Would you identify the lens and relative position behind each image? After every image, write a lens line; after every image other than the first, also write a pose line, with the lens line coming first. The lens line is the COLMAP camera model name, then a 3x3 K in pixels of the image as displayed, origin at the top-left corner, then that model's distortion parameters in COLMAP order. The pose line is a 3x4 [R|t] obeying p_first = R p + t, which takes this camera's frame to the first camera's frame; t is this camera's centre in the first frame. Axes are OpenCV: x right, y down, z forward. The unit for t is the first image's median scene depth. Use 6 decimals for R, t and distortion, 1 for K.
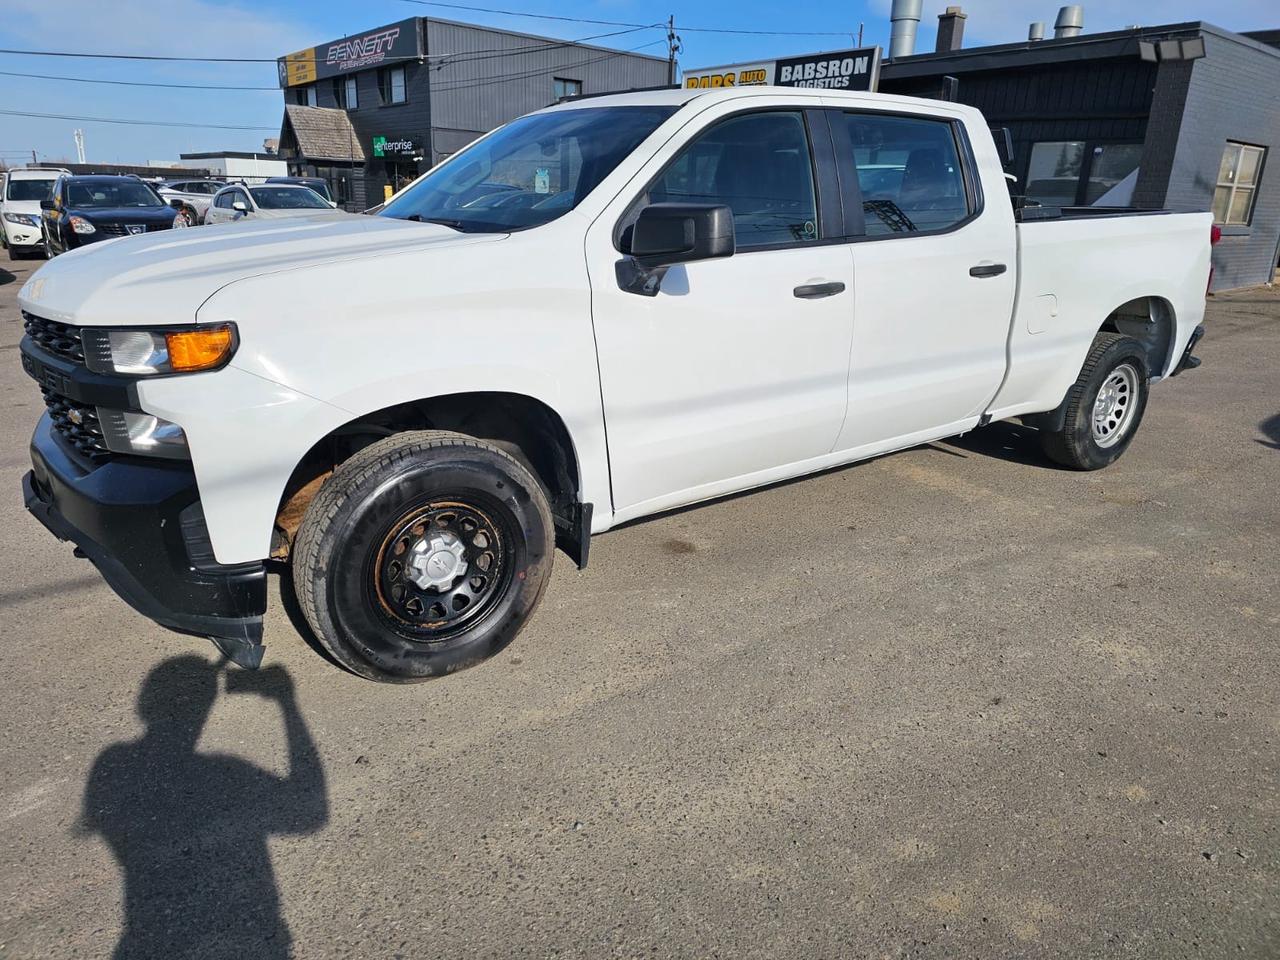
lens RADIAL K [[857.0, 0, 624.1], [0, 857.0, 463.6], [0, 0, 1]] dist [0.052968, -0.048304]
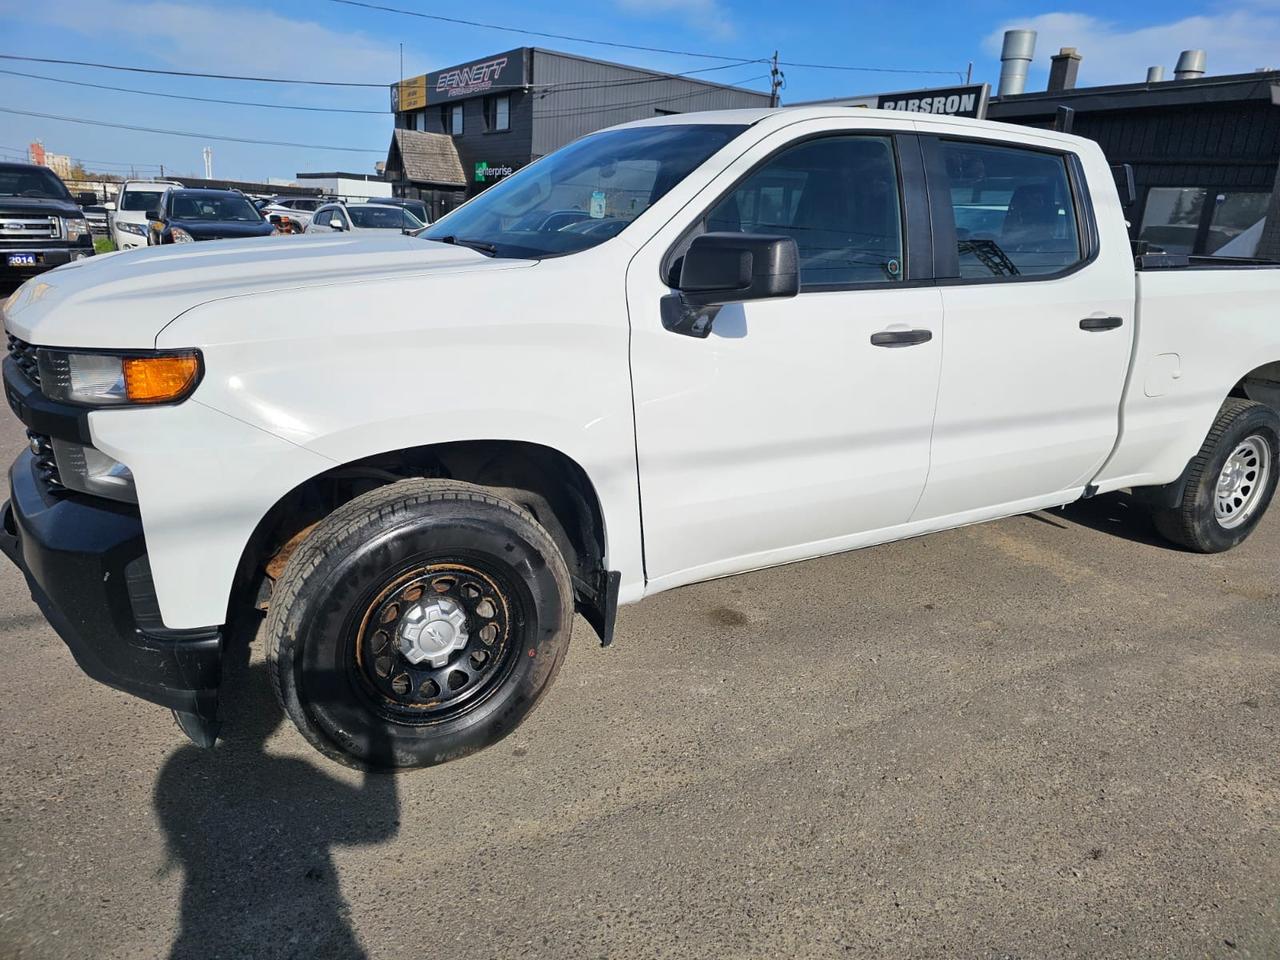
lens RADIAL K [[857.0, 0, 648.0], [0, 857.0, 460.6], [0, 0, 1]] dist [0.052968, -0.048304]
pose [[0.995956, 0.055828, -0.070397, 0.008577], [-0.058336, 0.997715, -0.034077, -0.007148], [0.068334, 0.038046, 0.996937, 0.025353]]
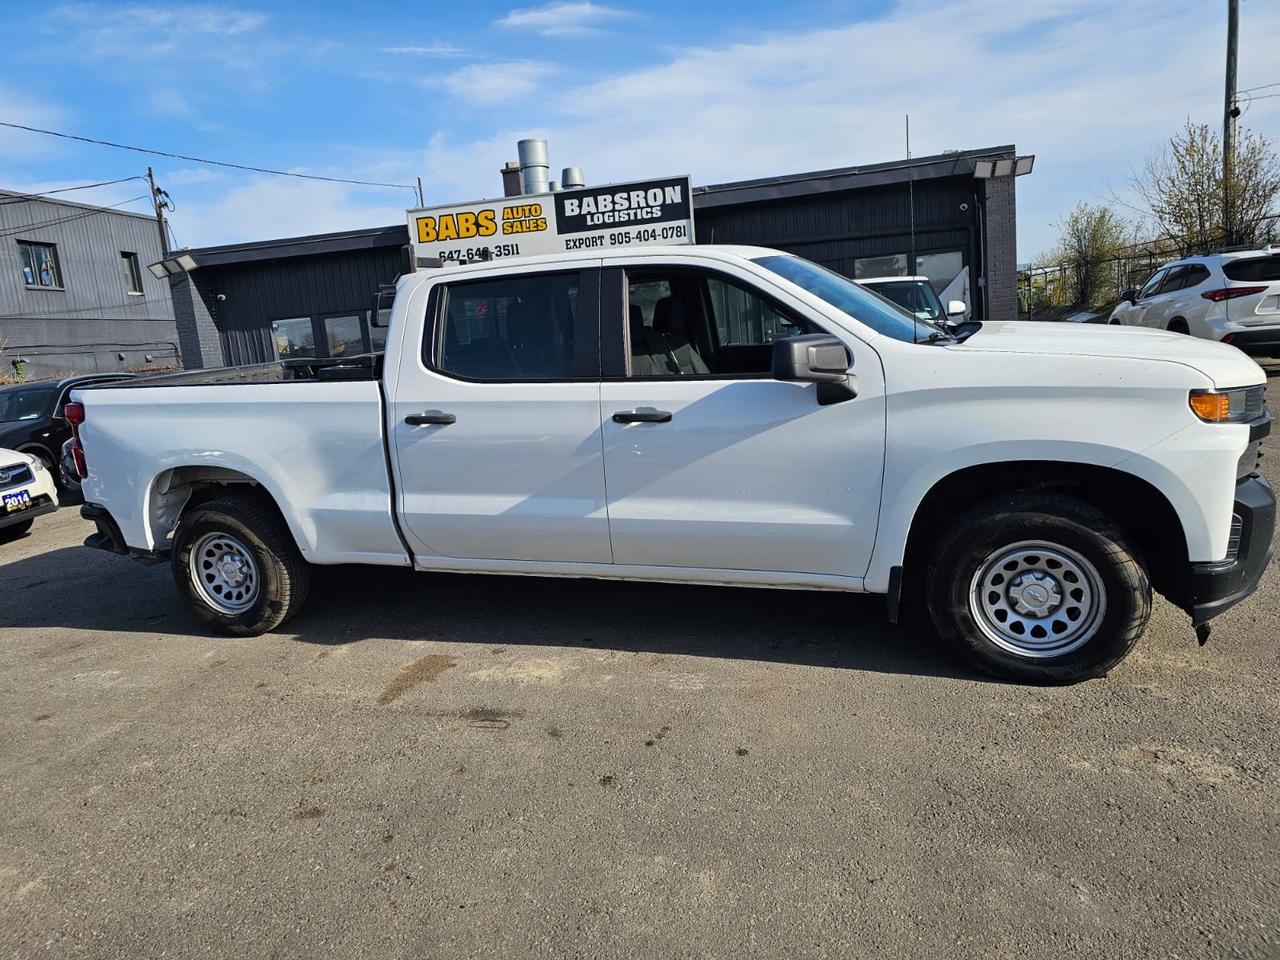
lens RADIAL K [[857.0, 0, 616.7], [0, 857.0, 472.4], [0, 0, 1]] dist [0.052968, -0.048304]
pose [[0.749750, -0.200507, 0.630612, -0.418719], [0.303286, 0.951122, -0.058169, -0.137573], [-0.588126, 0.234868, 0.773915, 0.383236]]
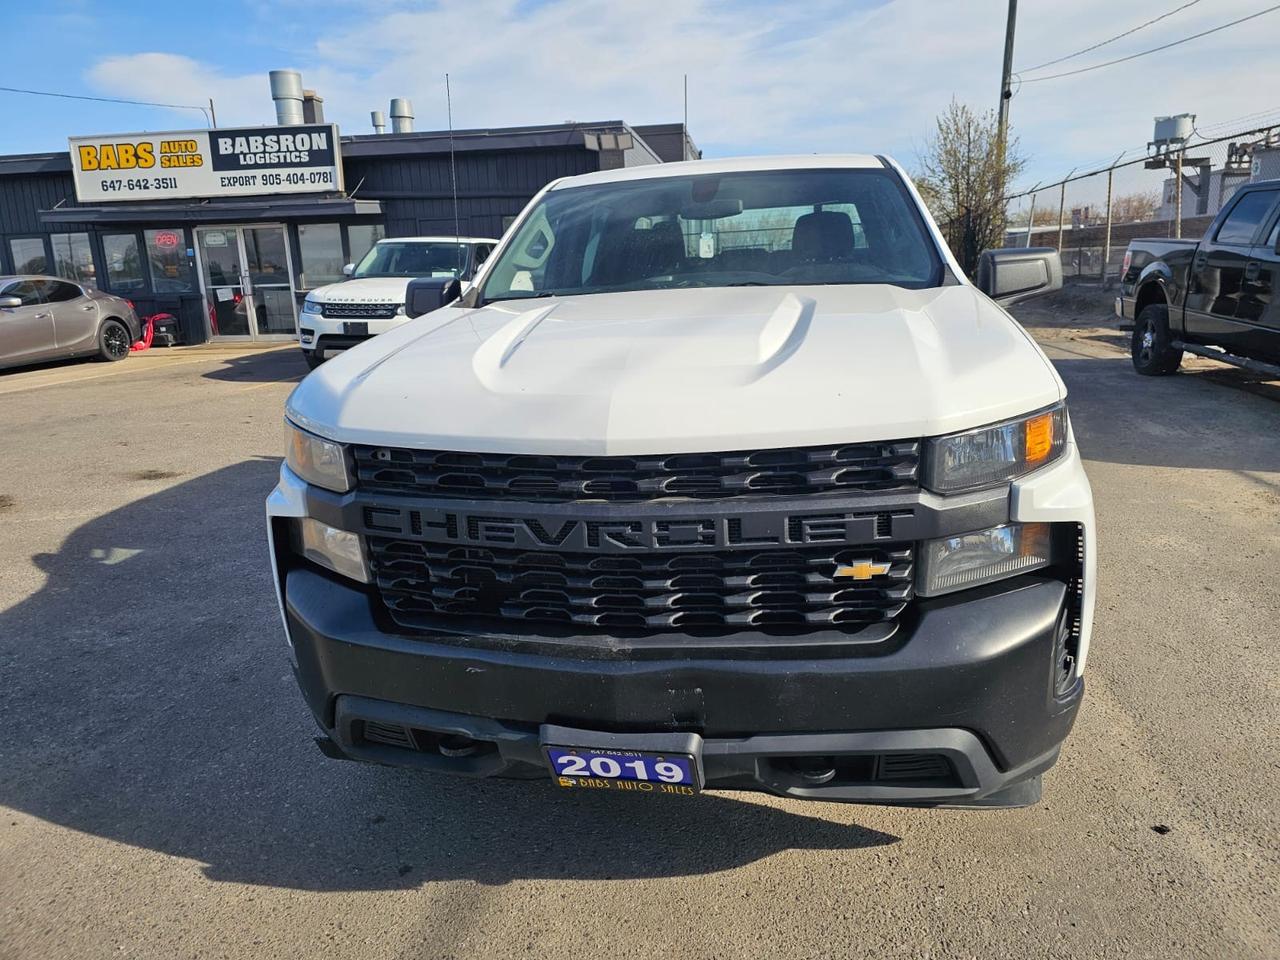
lens RADIAL K [[857.0, 0, 643.3], [0, 857.0, 457.1], [0, 0, 1]] dist [0.052968, -0.048304]
pose [[0.713436, -0.203633, 0.670479, -0.194809], [0.261722, 0.965033, 0.014602, -0.032469], [-0.650008, 0.165062, 0.741784, 0.091662]]
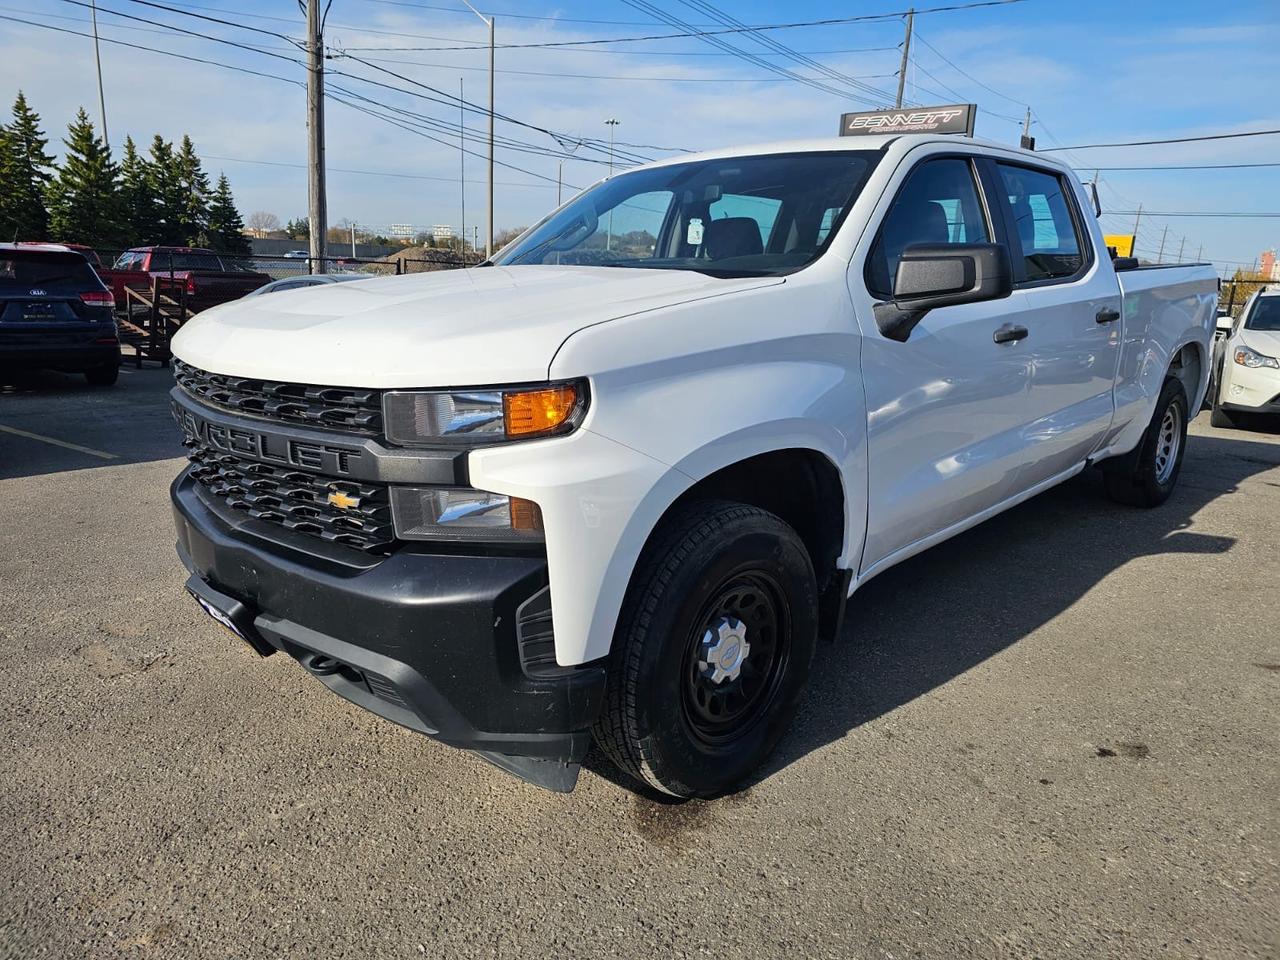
lens RADIAL K [[857.0, 0, 623.7], [0, 857.0, 471.4], [0, 0, 1]] dist [0.052968, -0.048304]
pose [[0.986326, -0.047319, 0.157870, -0.078532], [0.058512, 0.996035, -0.067015, -0.001770], [-0.154072, 0.075336, 0.985183, 0.024016]]
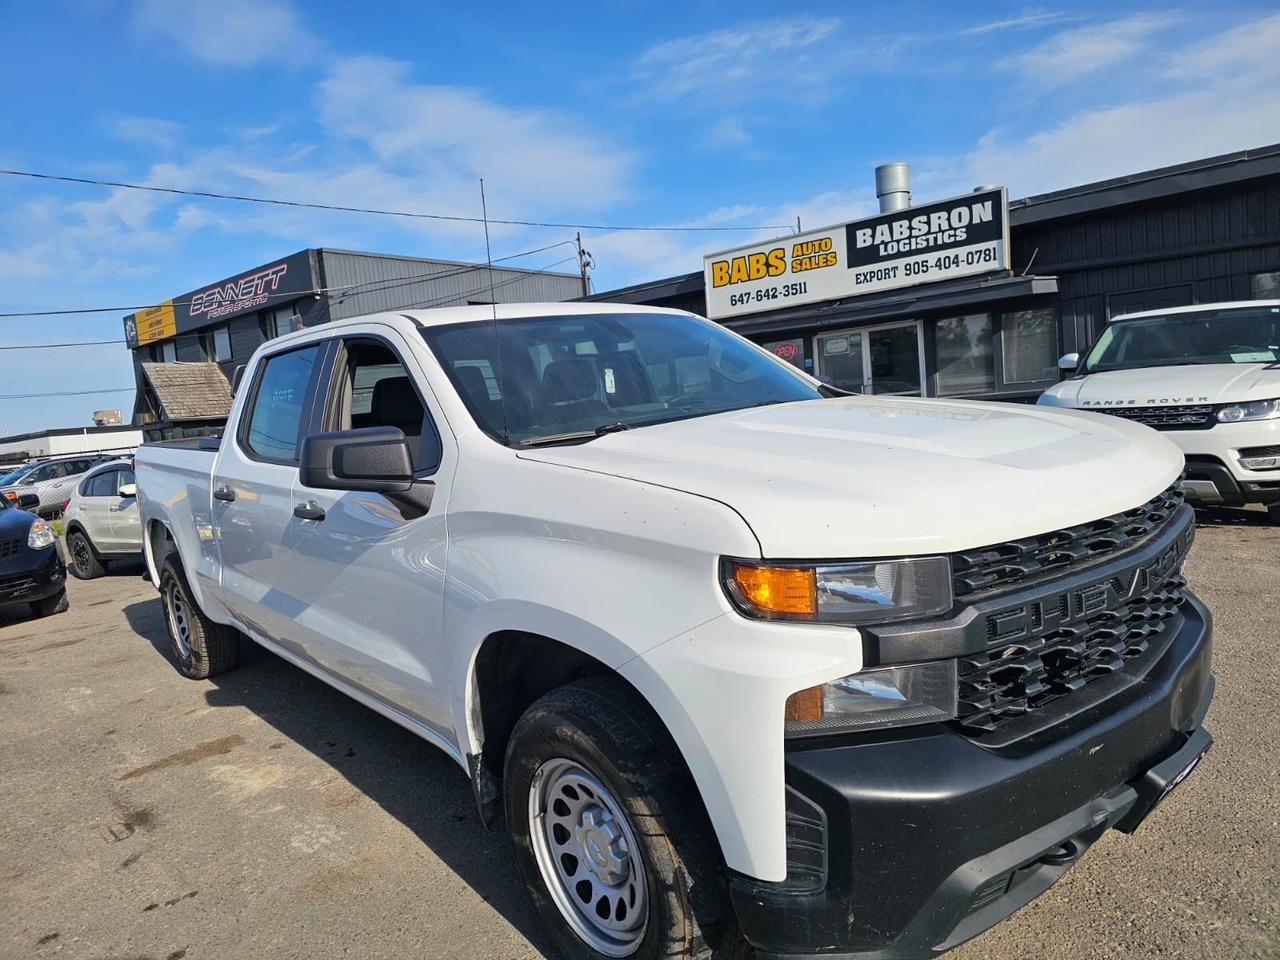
lens RADIAL K [[857.0, 0, 620.4], [0, 857.0, 469.8], [0, 0, 1]] dist [0.052968, -0.048304]
pose [[0.976563, -0.128436, 0.172712, -0.211332], [0.165793, 0.960592, -0.223103, -0.114373], [-0.137251, 0.246508, 0.959373, 0.347954]]
